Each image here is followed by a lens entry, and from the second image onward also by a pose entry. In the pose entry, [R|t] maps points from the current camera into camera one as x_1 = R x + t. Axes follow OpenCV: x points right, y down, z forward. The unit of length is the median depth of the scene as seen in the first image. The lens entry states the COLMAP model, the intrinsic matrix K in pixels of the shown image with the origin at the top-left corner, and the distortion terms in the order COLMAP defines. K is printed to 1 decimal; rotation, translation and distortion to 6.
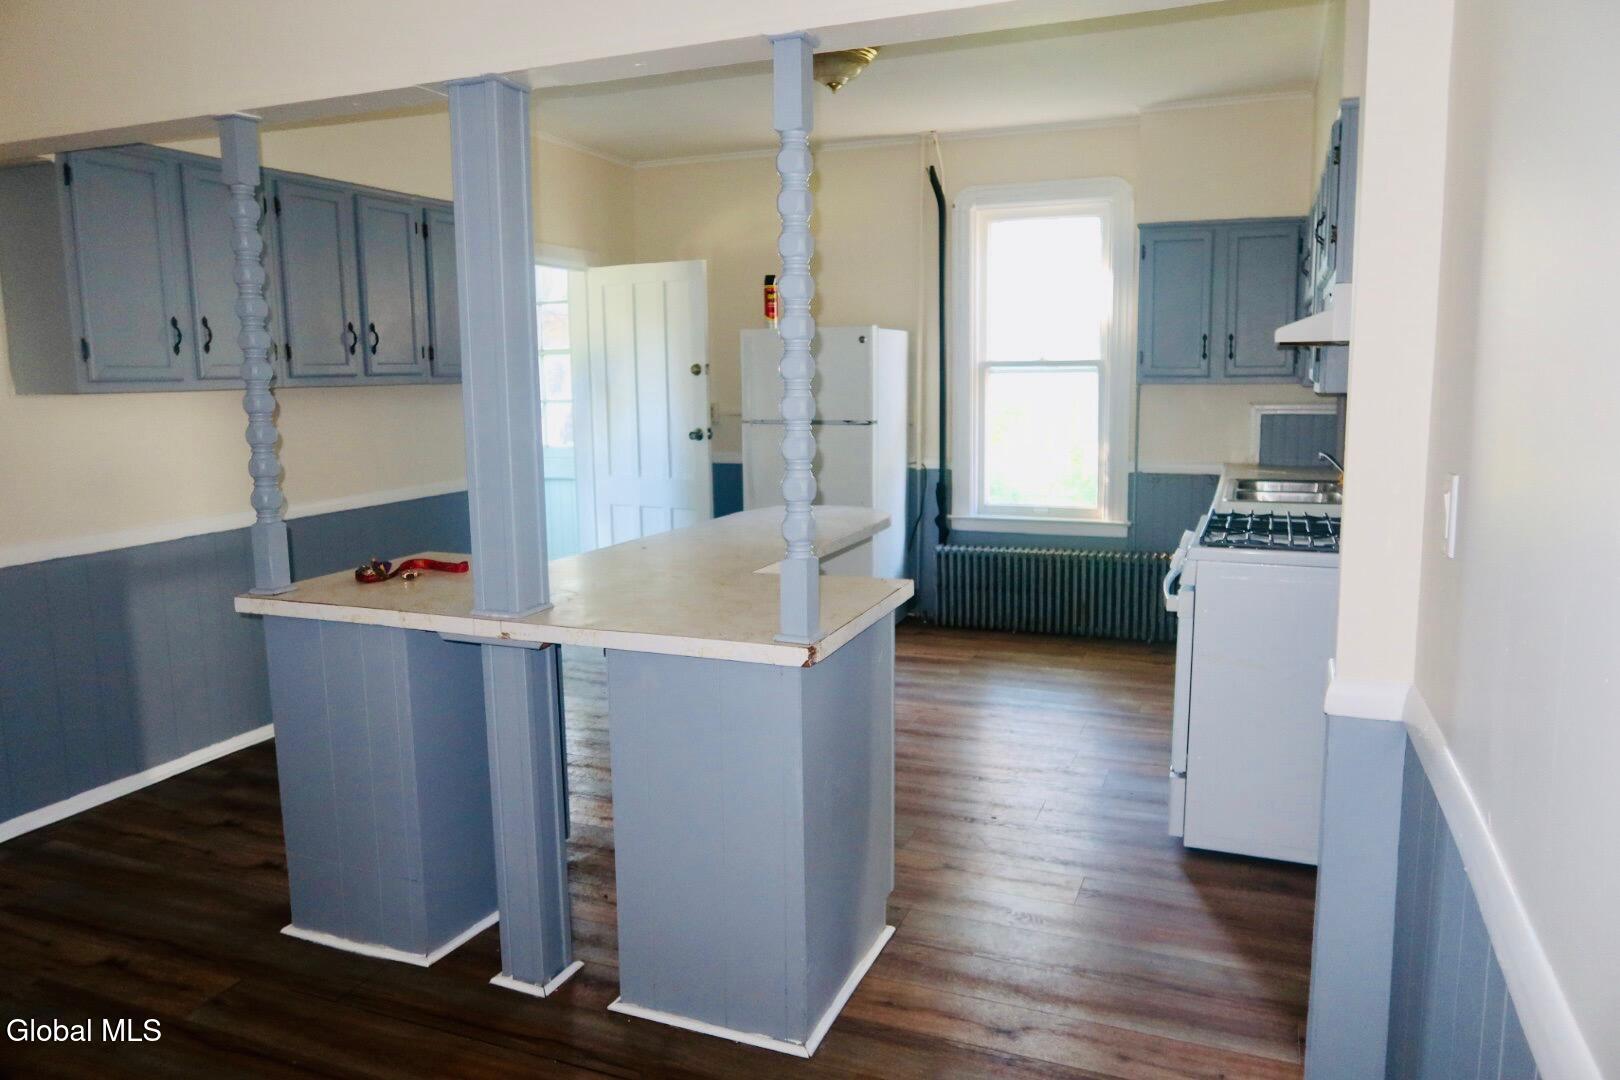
lens RADIAL K [[1102.2, 0, 810.0], [0, 1102.2, 540.0], [0, 0, 1]] dist [0.000350, 0.000036]
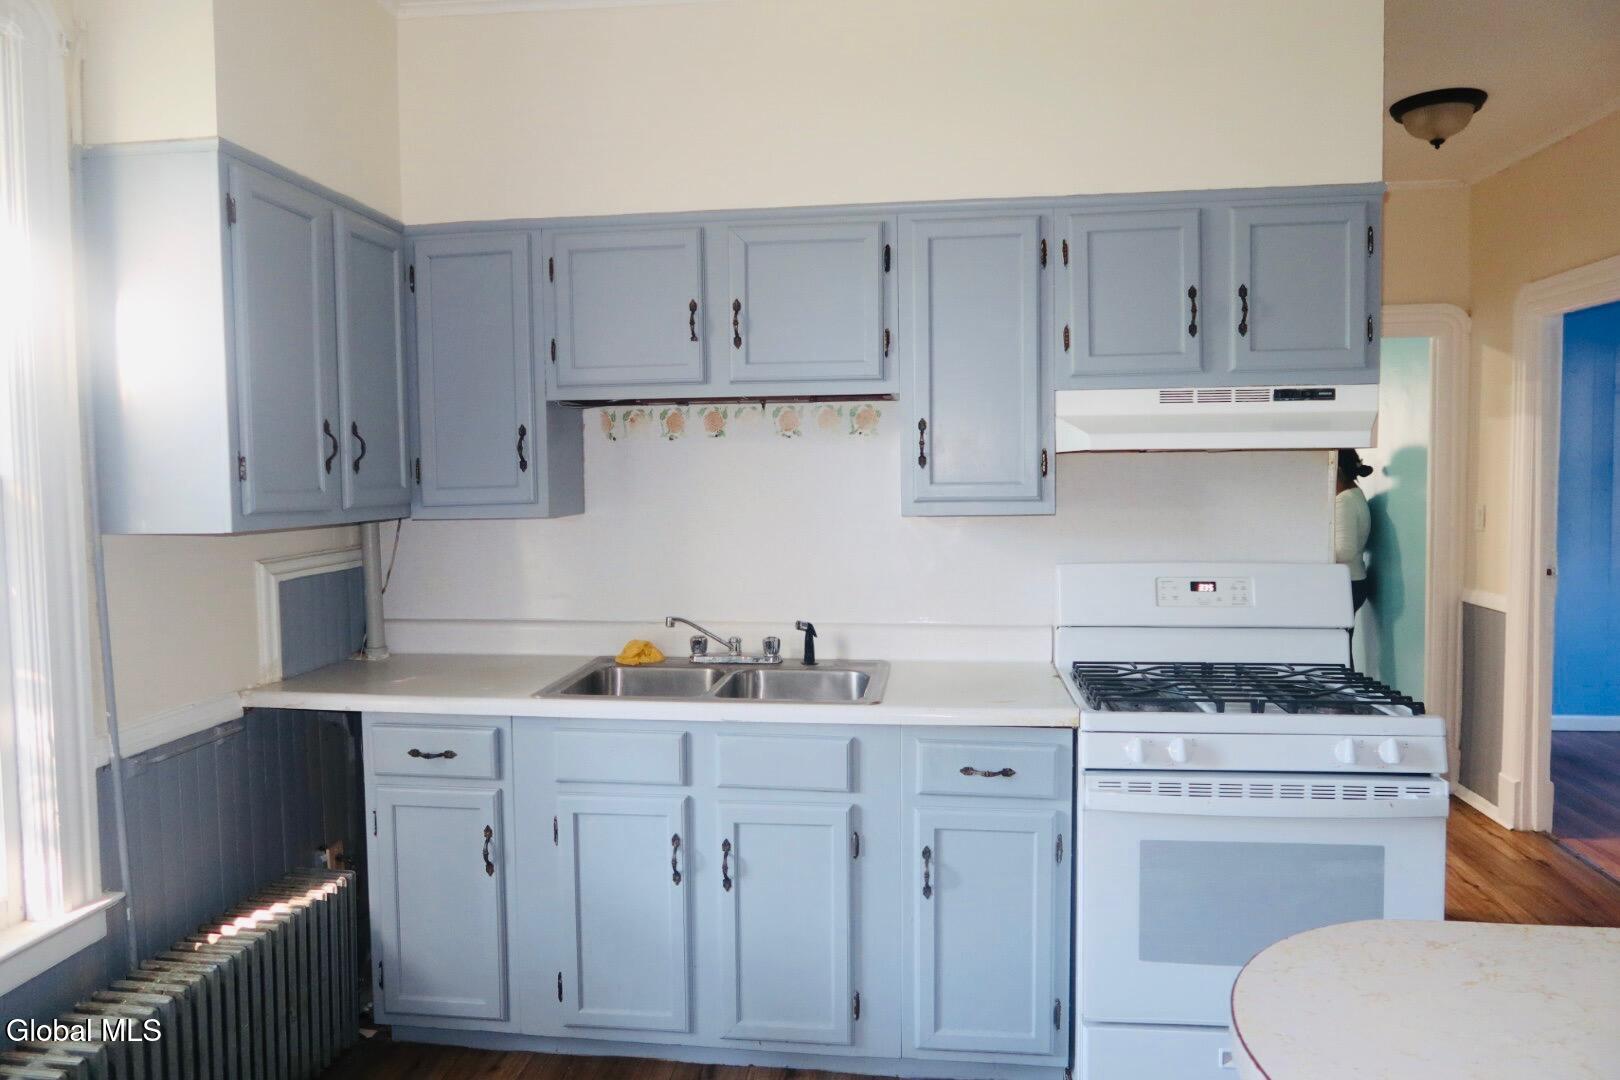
lens RADIAL K [[1102.2, 0, 810.0], [0, 1102.2, 540.0], [0, 0, 1]] dist [0.000350, 0.000036]
pose [[-0.254799, -0.035191, 0.966354, -0.130225], [0.166905, 0.982739, 0.079795, -0.126376], [-0.952481, 0.181621, -0.244527, 0.849736]]
